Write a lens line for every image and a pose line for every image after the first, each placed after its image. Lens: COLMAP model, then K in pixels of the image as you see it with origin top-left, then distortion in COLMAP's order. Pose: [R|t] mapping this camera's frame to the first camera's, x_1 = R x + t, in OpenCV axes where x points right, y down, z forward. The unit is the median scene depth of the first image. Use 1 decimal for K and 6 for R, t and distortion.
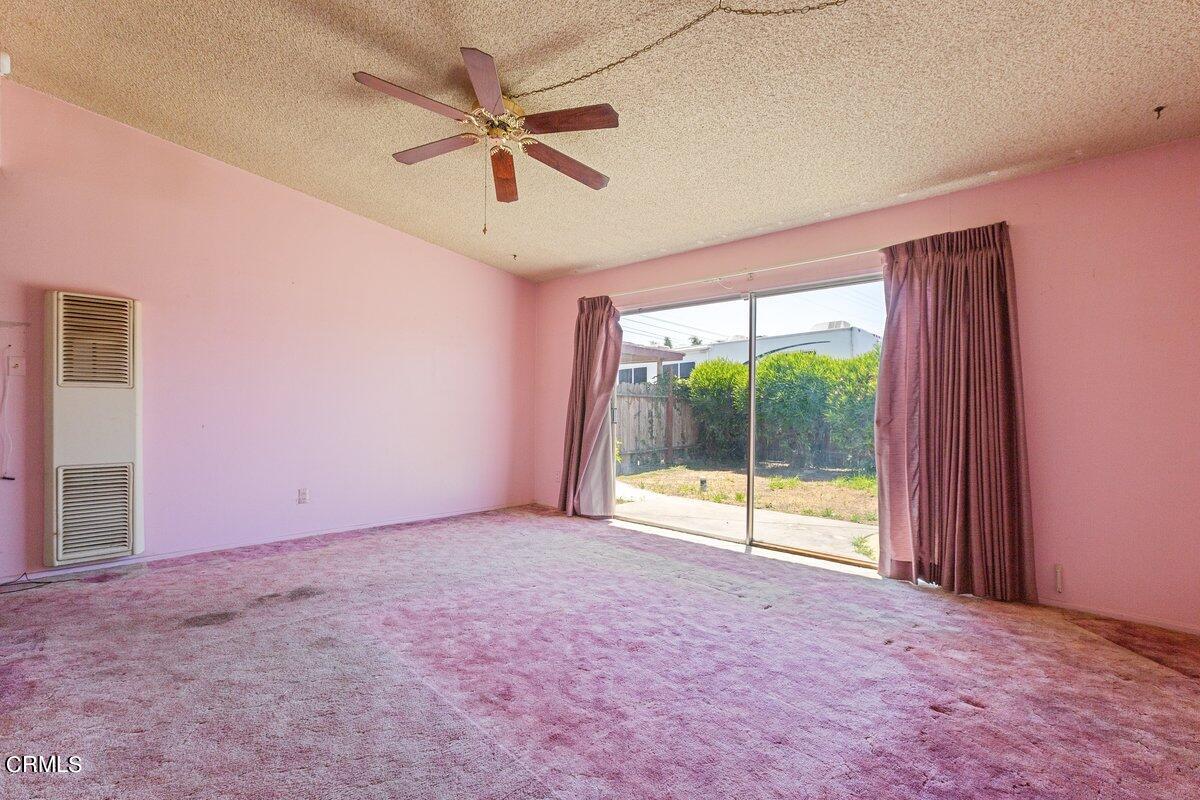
lens RADIAL K [[549.3, 0, 599.4], [0, 549.3, 409.2], [0, 0, 1]] dist [-0.001764, -0.000187]
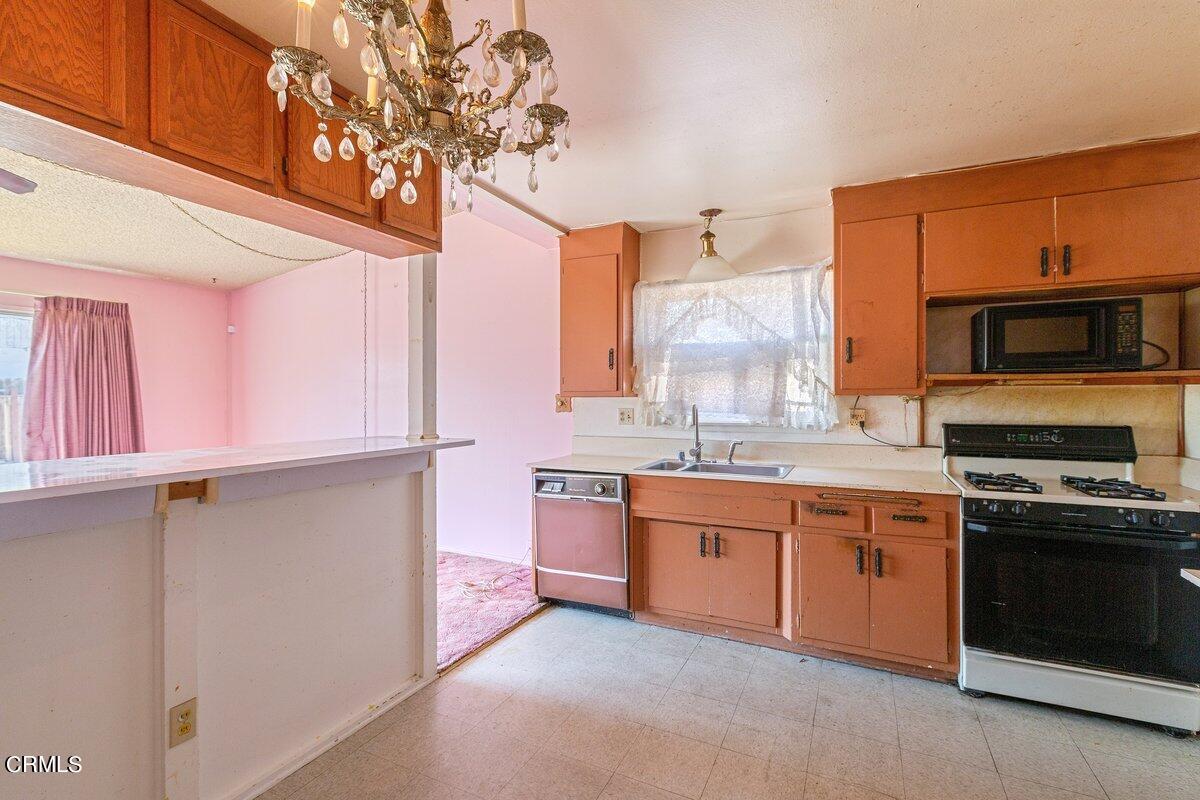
lens RADIAL K [[544.5, 0, 605.2], [0, 544.5, 397.1], [0, 0, 1]] dist [0.001014, 0.000175]
pose [[-0.305884, -0.013163, 0.951978, -1.144749], [-0.001505, 0.999910, 0.013342, -0.083641], [-0.952068, 0.002648, -0.305876, 0.144061]]
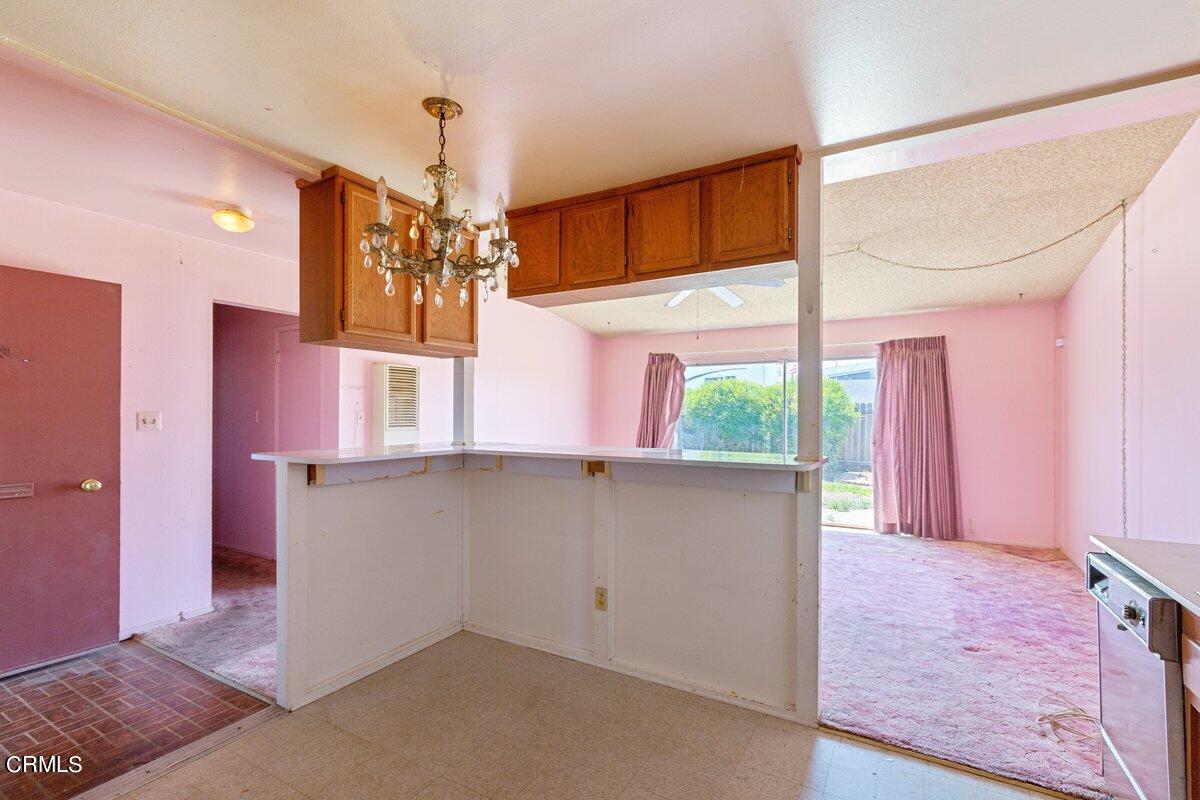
lens RADIAL K [[539.7, 0, 594.9], [0, 539.7, 413.7], [0, 0, 1]] dist [0.001734, 0.000075]
pose [[0.974766, -0.007418, 0.223105, -0.767239], [0.008269, 0.999962, -0.002880, -0.076726], [-0.223075, 0.004652, 0.974790, -0.478686]]
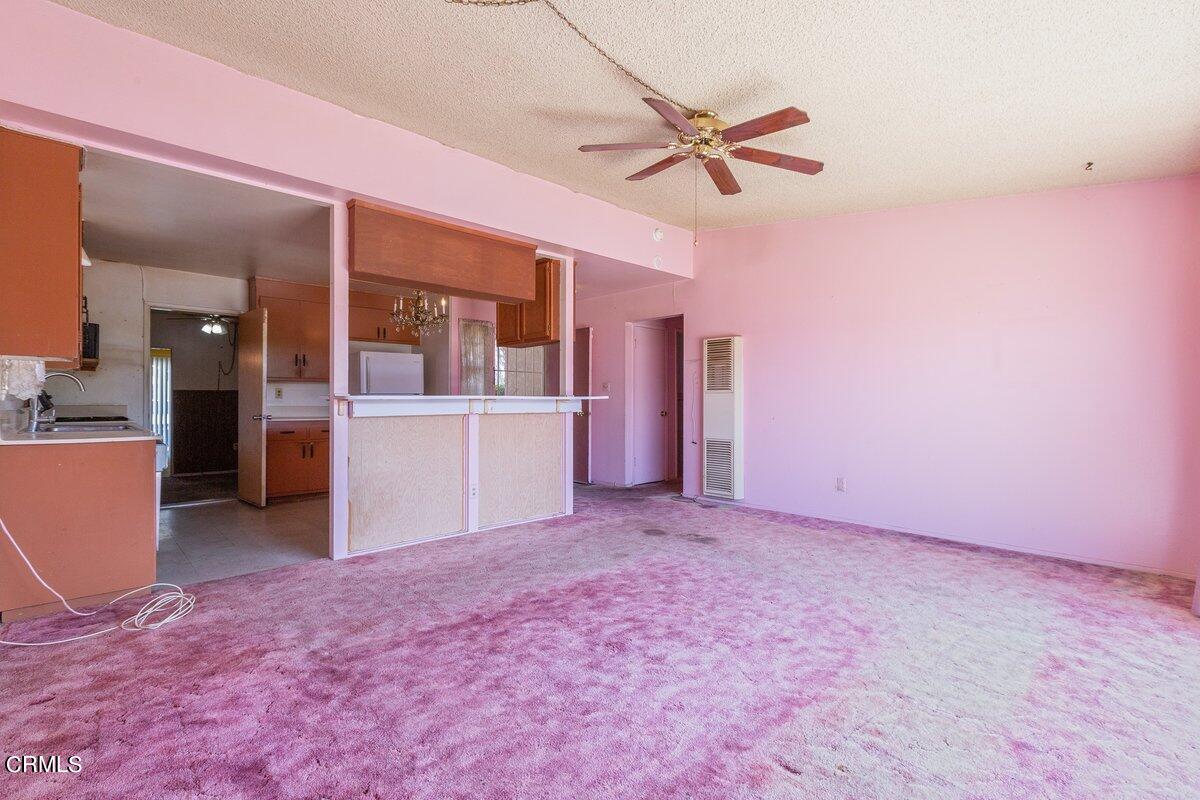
lens RADIAL K [[535.0, 0, 600.0], [0, 535.0, 400.0], [0, 0, 1]] dist [-0.000164, -0.000135]
pose [[-0.042113, -0.012254, -0.999038, 0.754812], [-0.005095, 0.999914, -0.012050, 0.003497], [0.999100, 0.004583, -0.042172, 0.743525]]
